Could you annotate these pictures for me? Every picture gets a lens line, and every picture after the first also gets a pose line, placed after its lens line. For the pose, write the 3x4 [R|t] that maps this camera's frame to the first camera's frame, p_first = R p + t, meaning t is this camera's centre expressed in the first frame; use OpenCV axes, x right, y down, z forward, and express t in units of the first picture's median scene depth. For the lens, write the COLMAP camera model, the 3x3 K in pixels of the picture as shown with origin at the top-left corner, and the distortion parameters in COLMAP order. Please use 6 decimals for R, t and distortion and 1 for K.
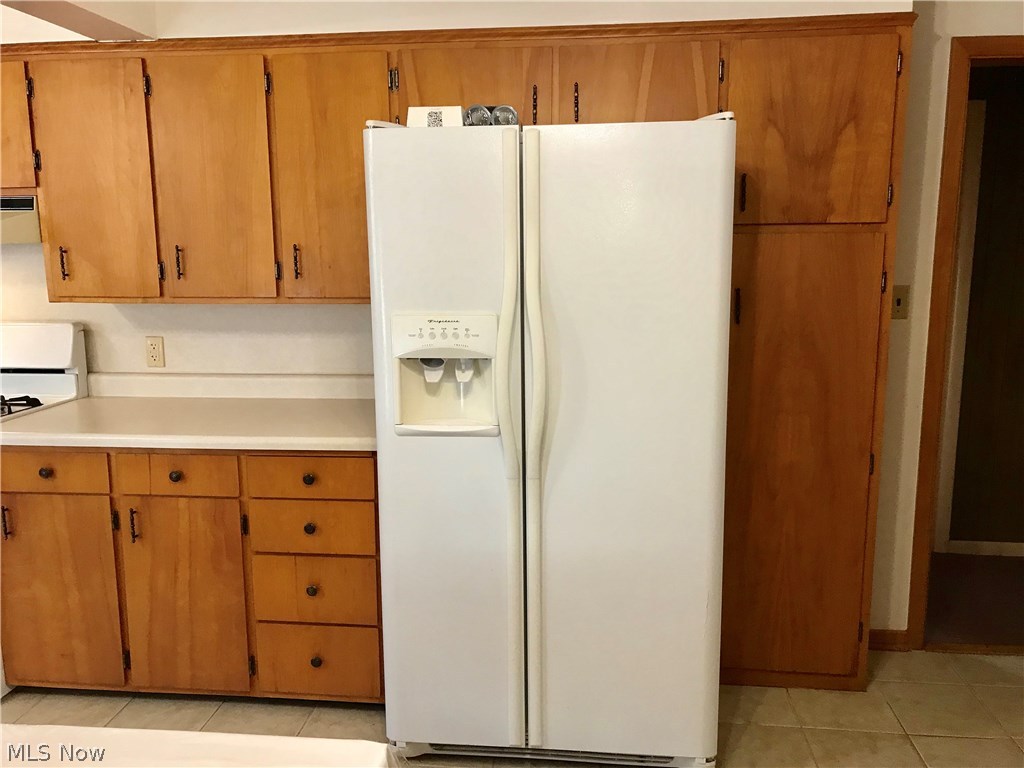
lens RADIAL K [[839.2, 0, 513.8], [0, 839.2, 384.0], [0, 0, 1]] dist [0.016902, 0.000643]
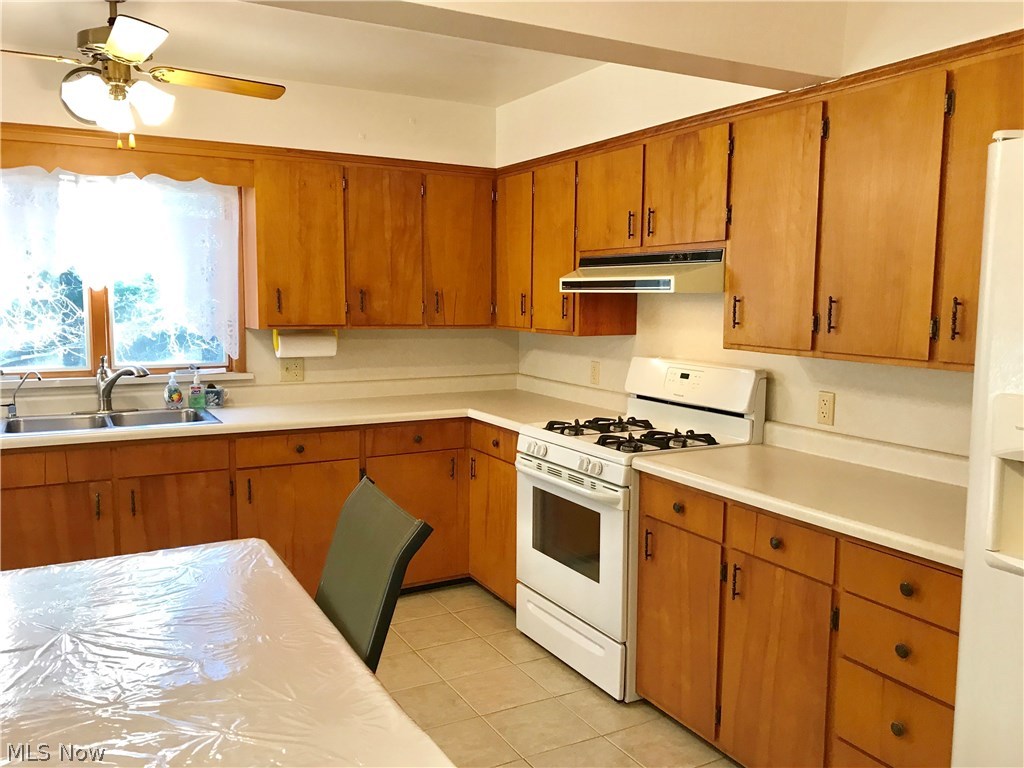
lens RADIAL K [[839.2, 0, 511.5], [0, 839.2, 383.3], [0, 0, 1]] dist [0.016902, 0.000643]
pose [[0.578358, 0.101277, -0.809472, 0.153229], [-0.148401, 0.988769, 0.017679, -0.035387], [0.802172, 0.109901, 0.586892, 0.192187]]
